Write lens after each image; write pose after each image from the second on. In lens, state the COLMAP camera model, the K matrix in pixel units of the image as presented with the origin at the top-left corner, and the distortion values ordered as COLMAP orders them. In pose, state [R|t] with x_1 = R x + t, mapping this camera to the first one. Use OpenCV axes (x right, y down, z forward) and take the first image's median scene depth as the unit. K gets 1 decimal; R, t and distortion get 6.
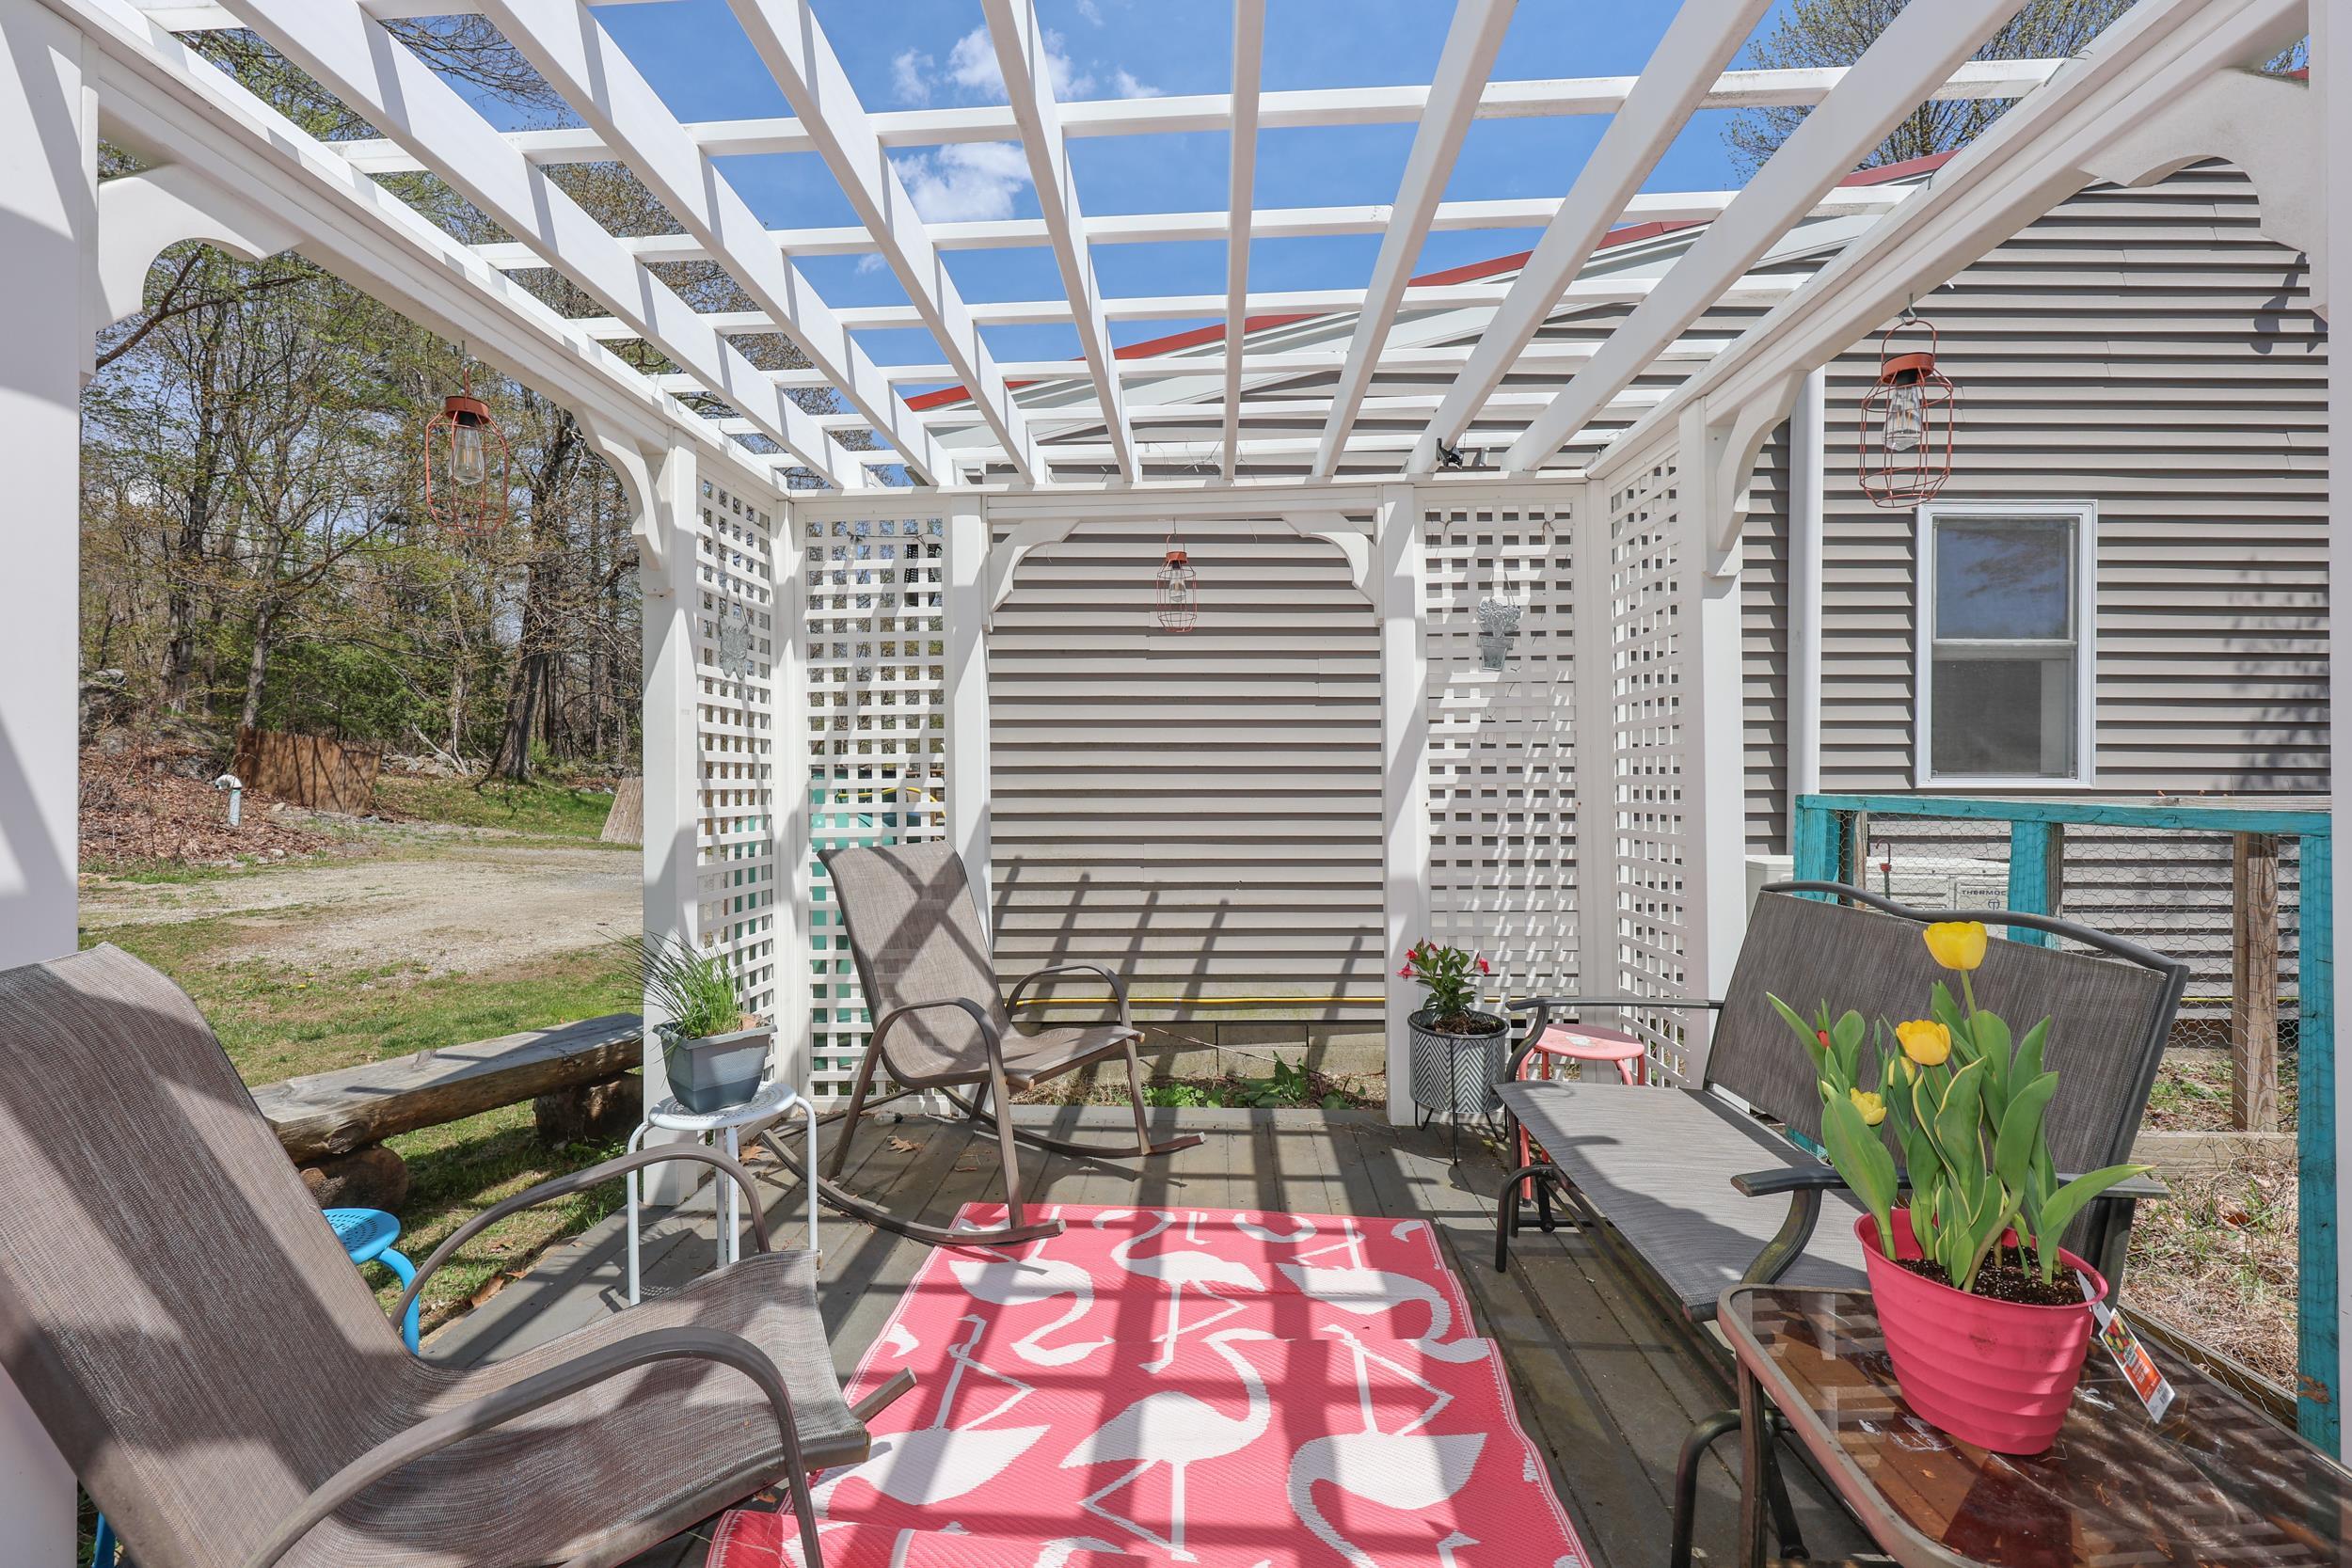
lens RADIAL K [[969.5, 0, 1182.8], [0, 969.5, 788.5], [0, 0, 1]] dist [-0.000441, -0.000422]
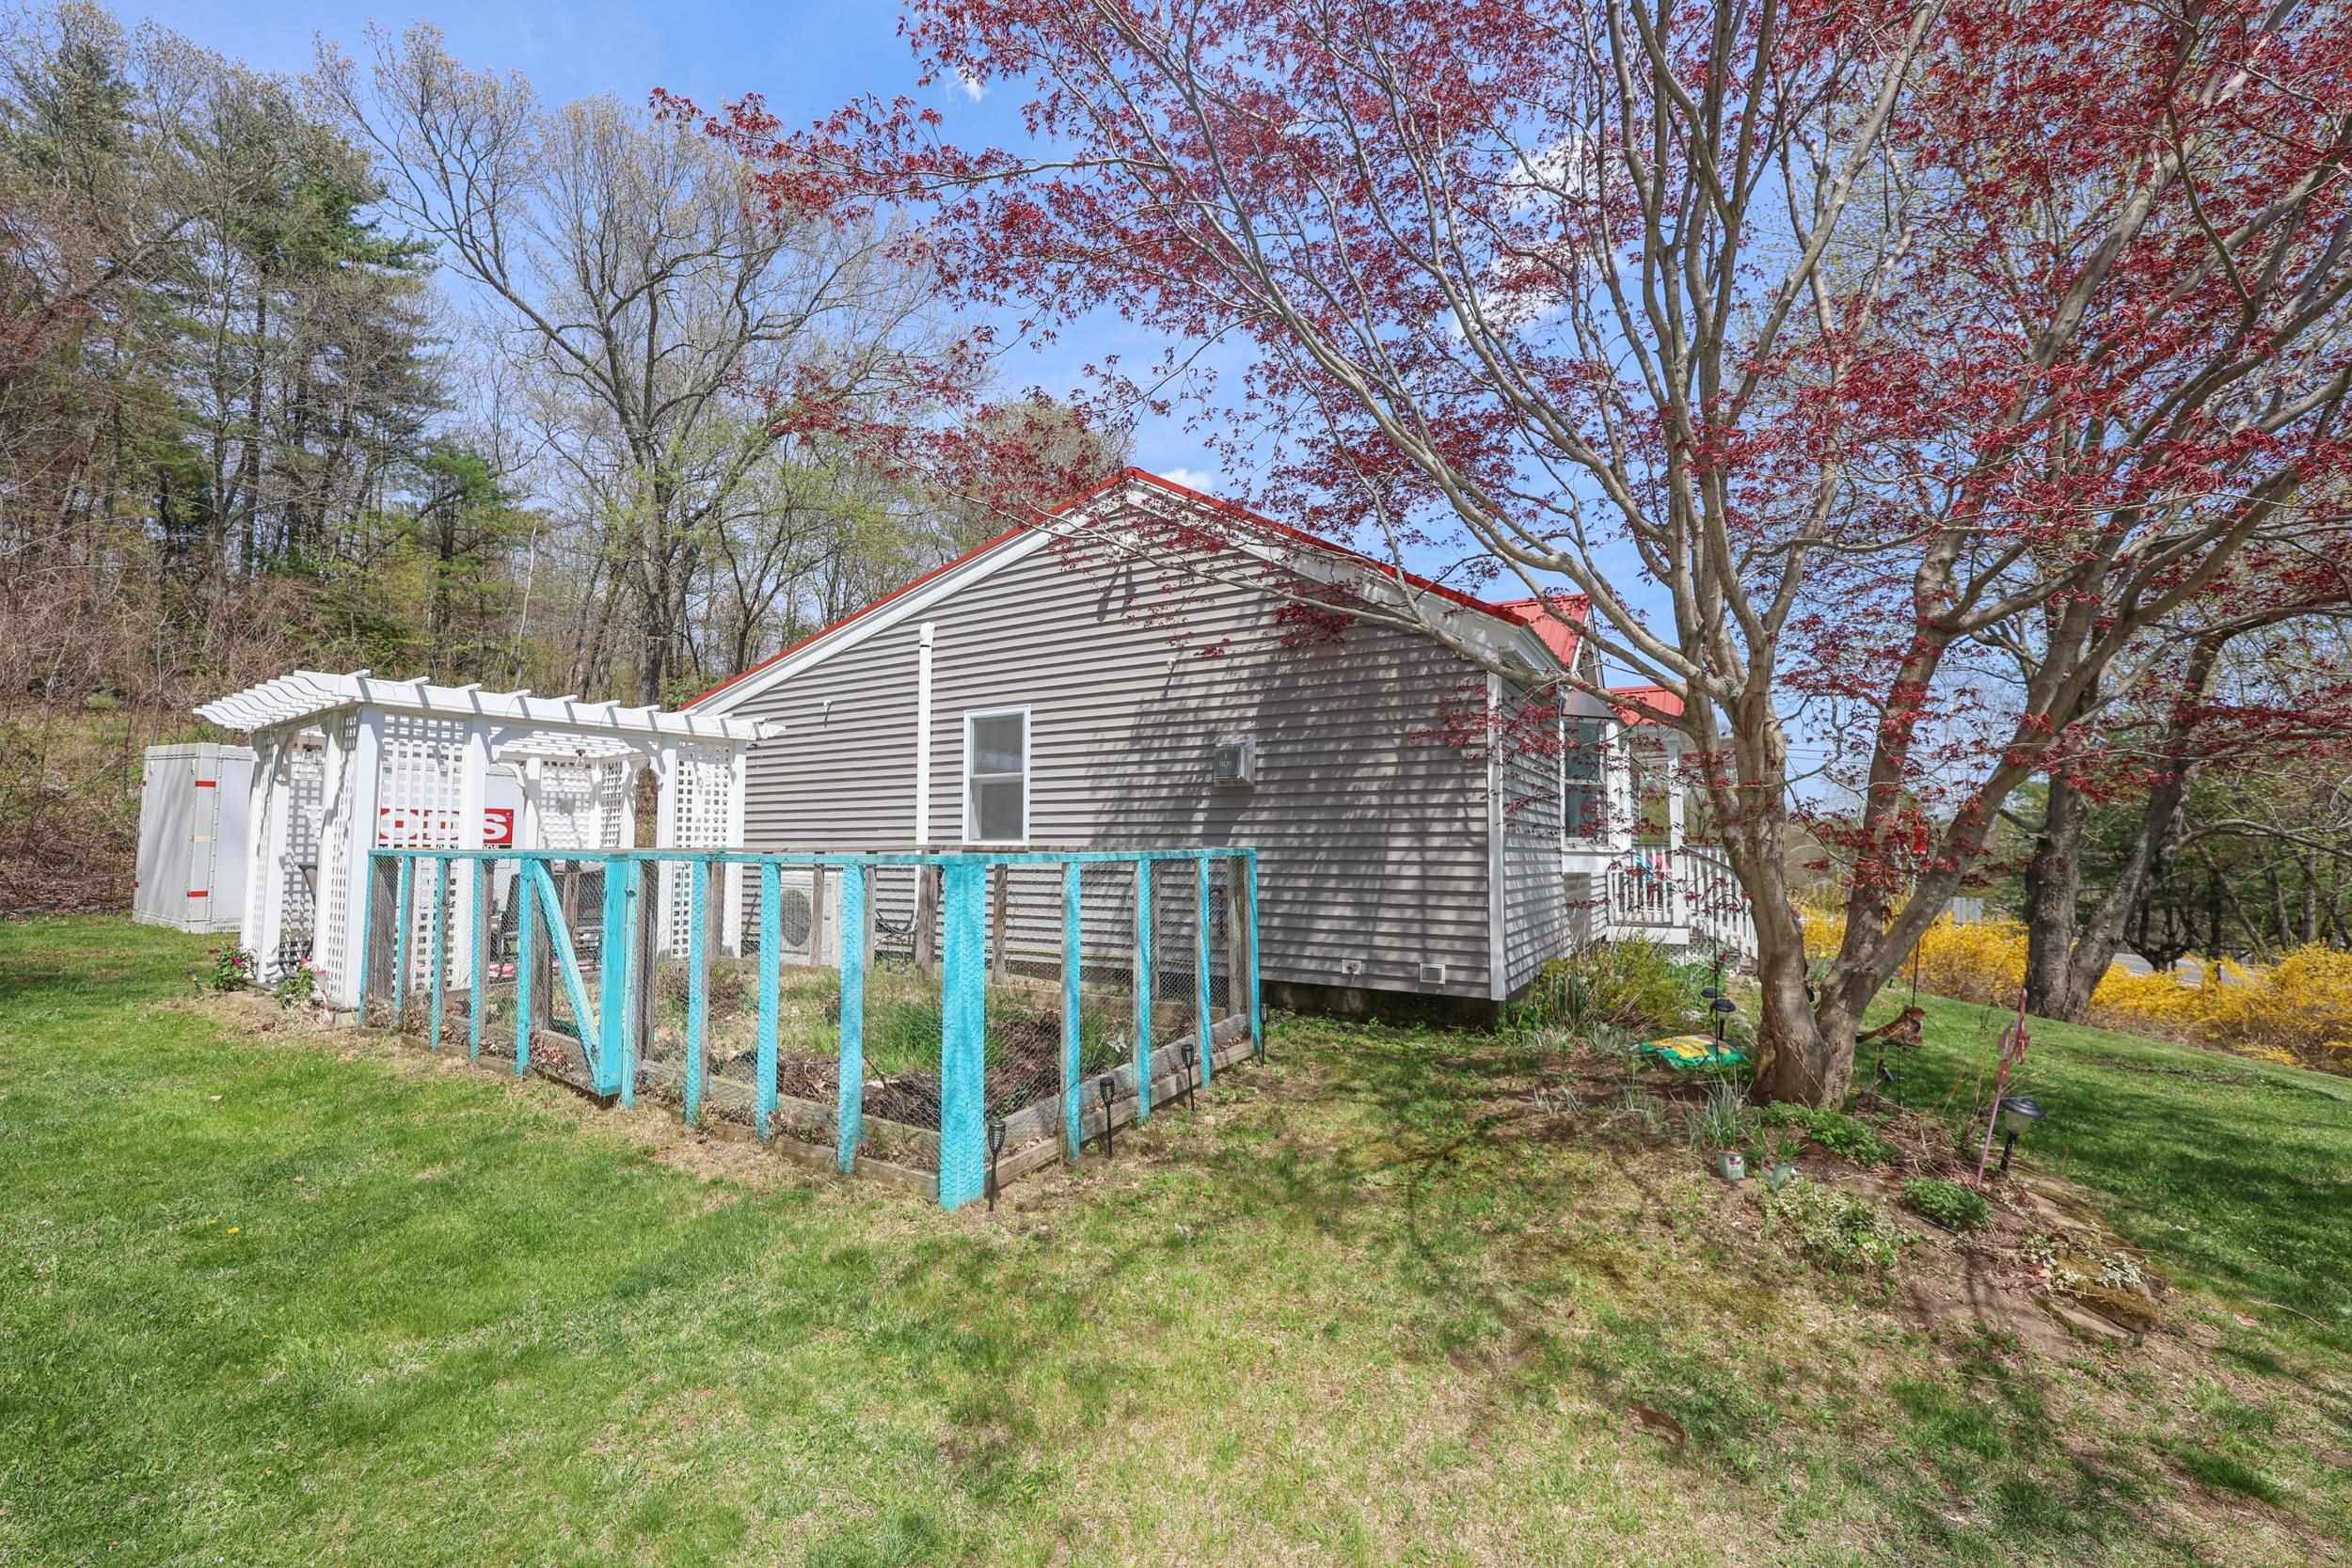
lens RADIAL K [[969.5, 0, 1182.8], [0, 969.5, 788.5], [0, 0, 1]] dist [-0.000441, -0.000422]
pose [[0.851927, -0.035769, -0.522437, 2.263309], [0.002321, 0.997913, -0.064538, 0.012071], [0.523655, 0.053769, 0.850232, -0.553613]]
